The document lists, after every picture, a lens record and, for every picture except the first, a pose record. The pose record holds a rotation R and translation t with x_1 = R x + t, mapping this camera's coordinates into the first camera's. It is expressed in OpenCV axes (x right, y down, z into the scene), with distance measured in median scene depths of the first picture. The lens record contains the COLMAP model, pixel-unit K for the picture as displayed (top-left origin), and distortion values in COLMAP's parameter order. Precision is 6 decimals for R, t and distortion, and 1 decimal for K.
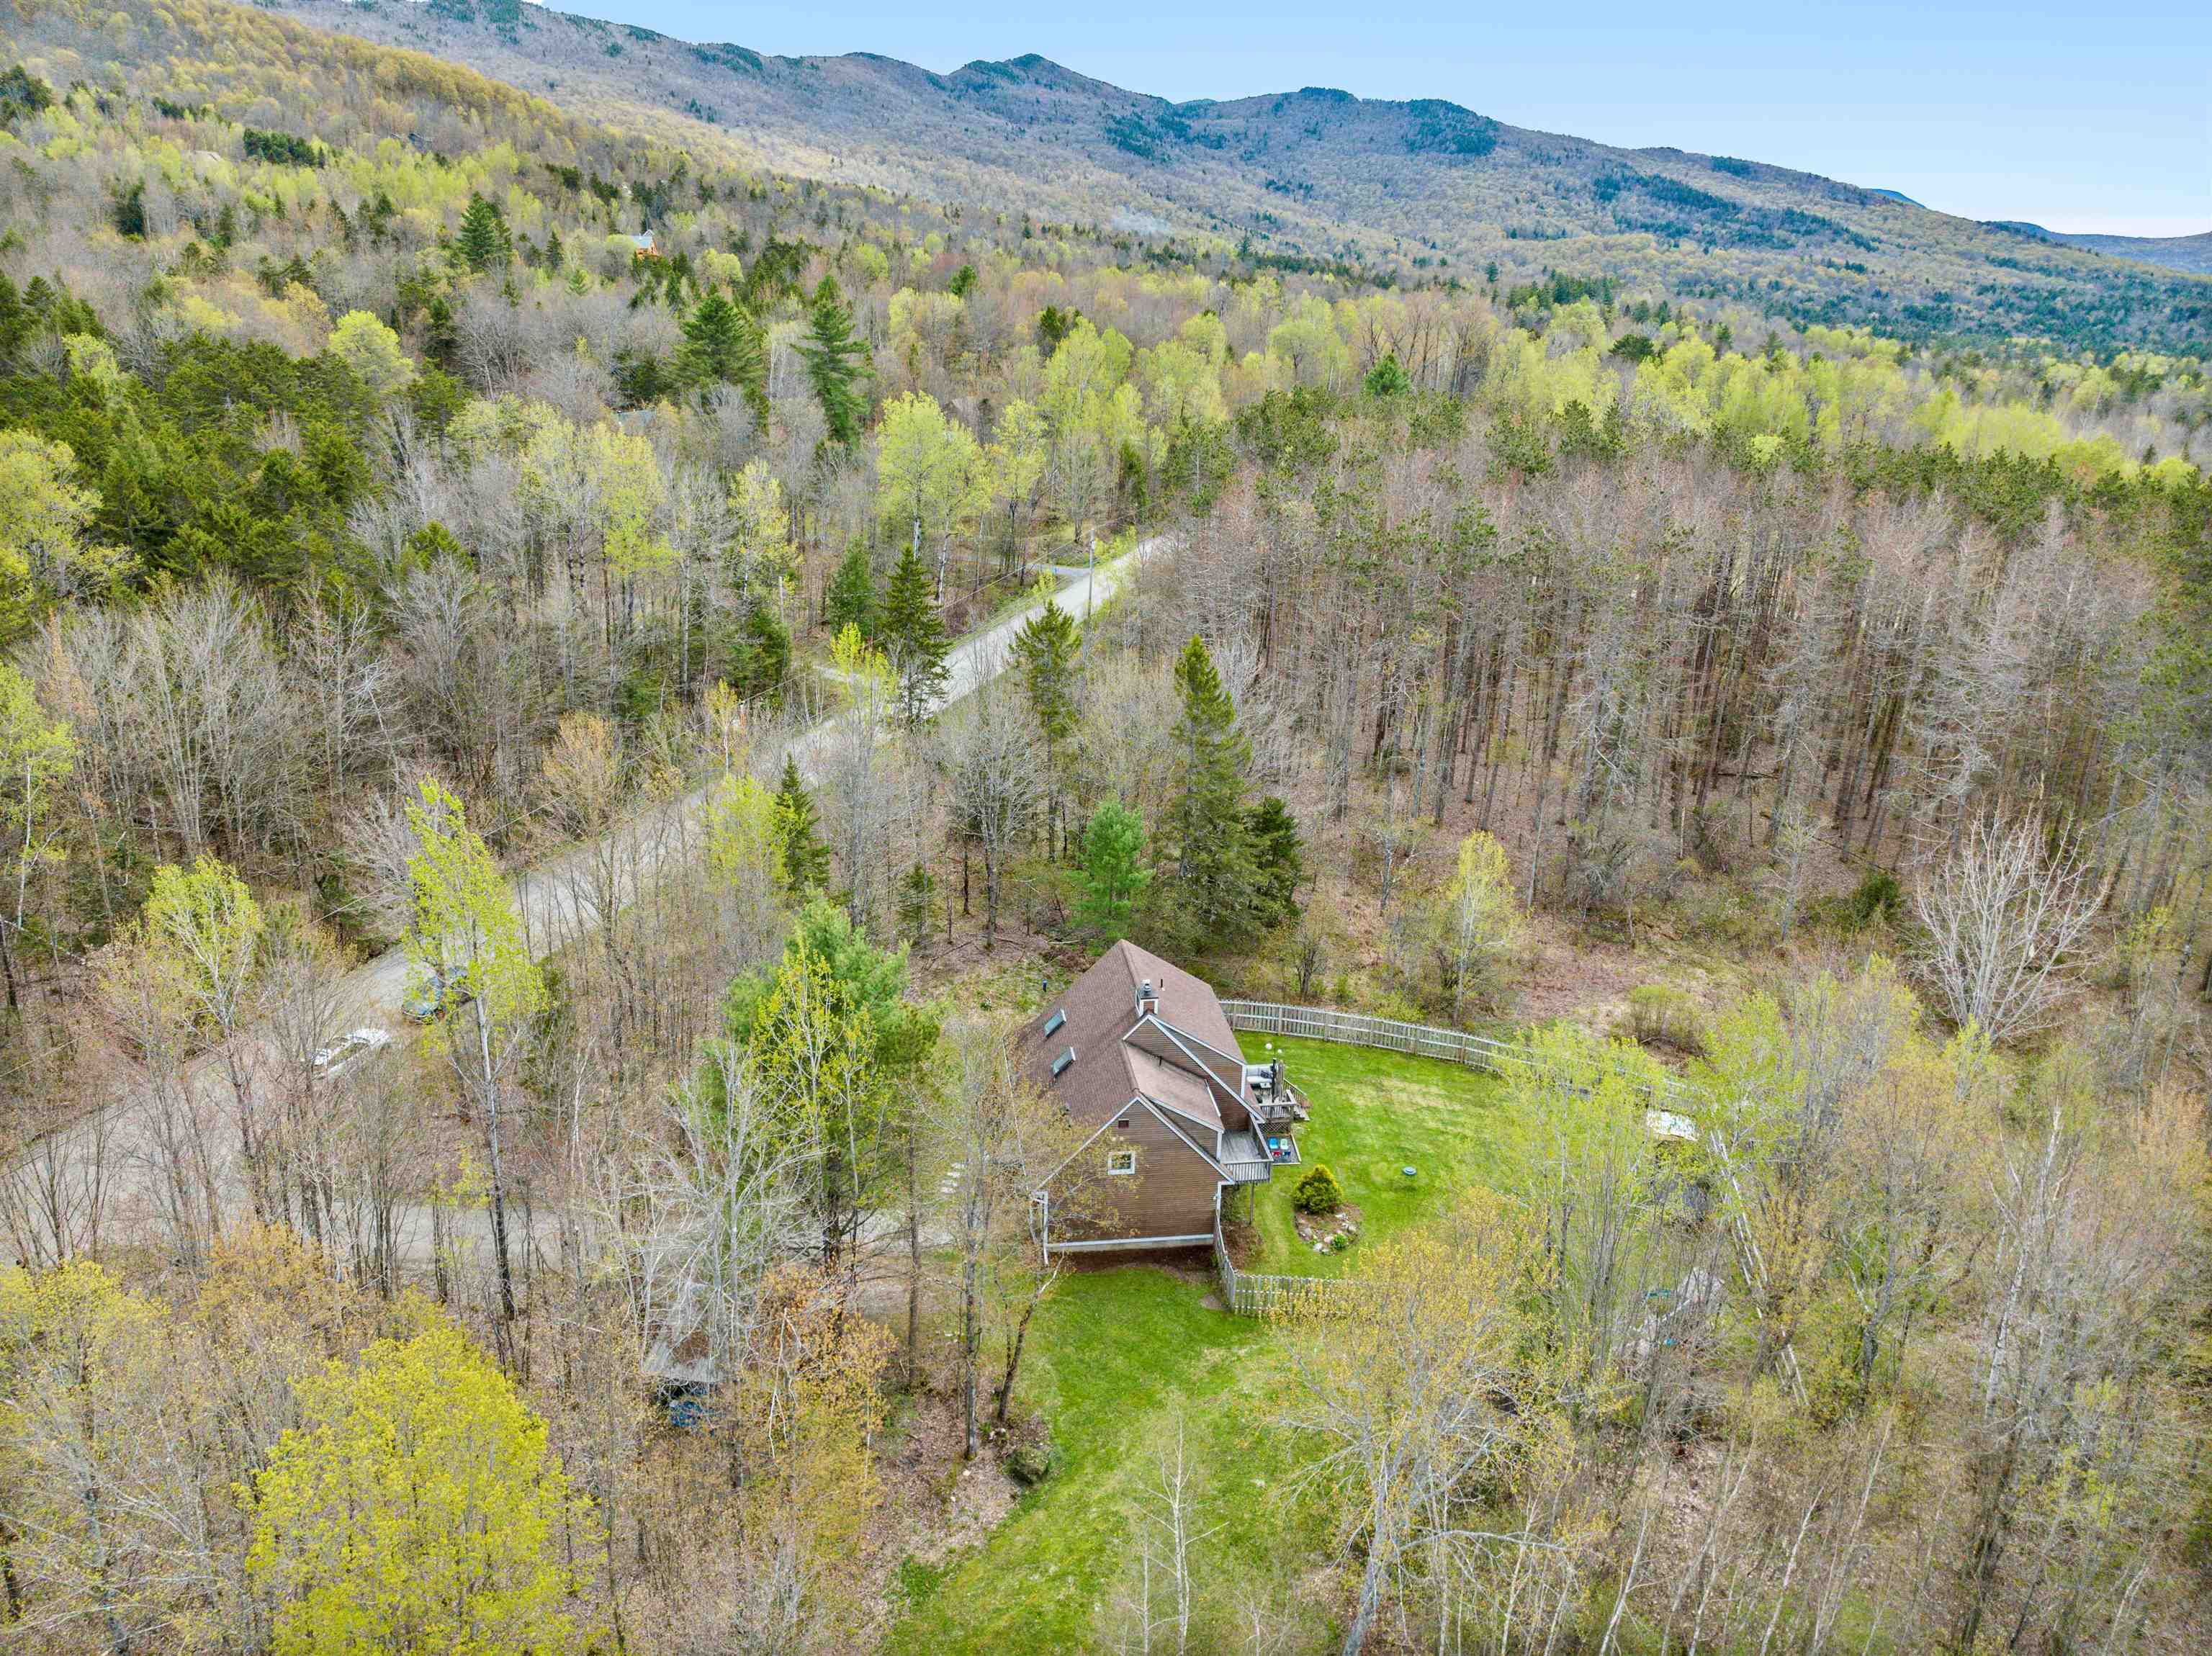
lens RADIAL K [[1581.6, 0, 1106.0], [0, 1581.6, 828.0], [0, 0, 1]] dist [-0.027287, -0.002997]
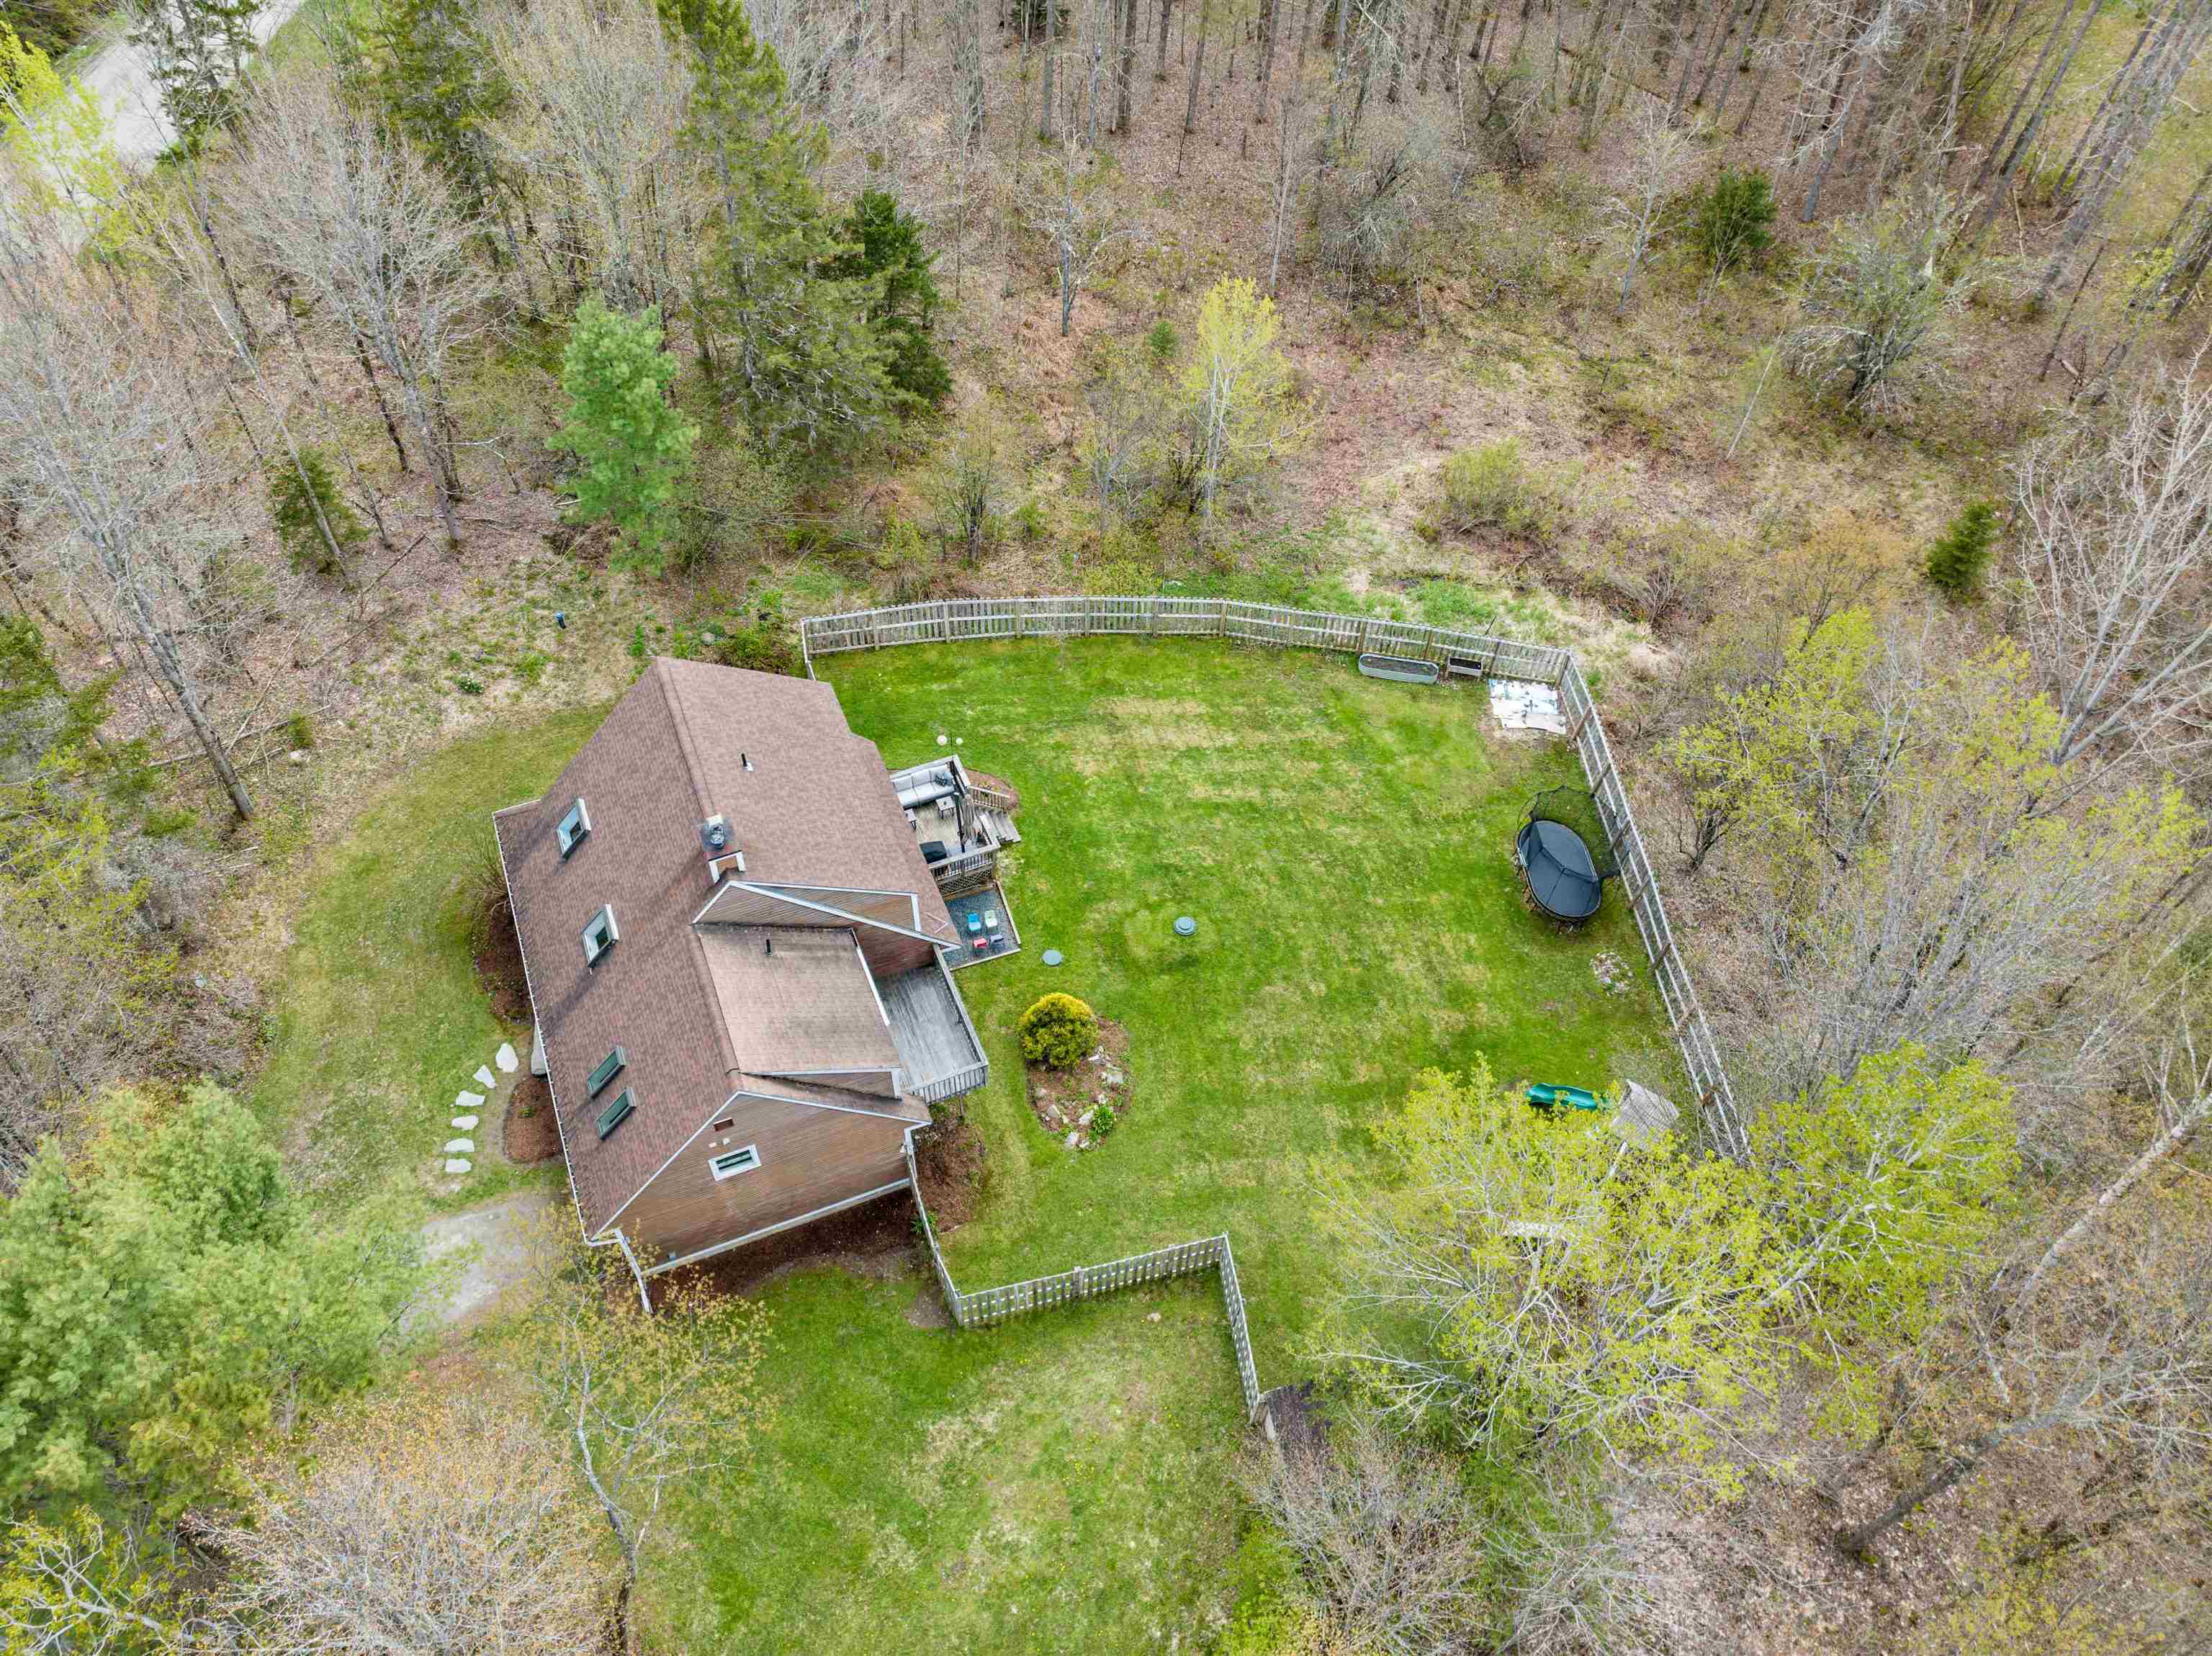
lens RADIAL K [[1581.6, 0, 1106.0], [0, 1581.6, 828.0], [0, 0, 1]] dist [-0.027287, -0.002997]
pose [[0.967987, -0.194276, 0.158926, 0.057408], [0.084790, 0.849049, 0.521465, -0.142649], [-0.236244, -0.491296, 0.838341, 0.426198]]
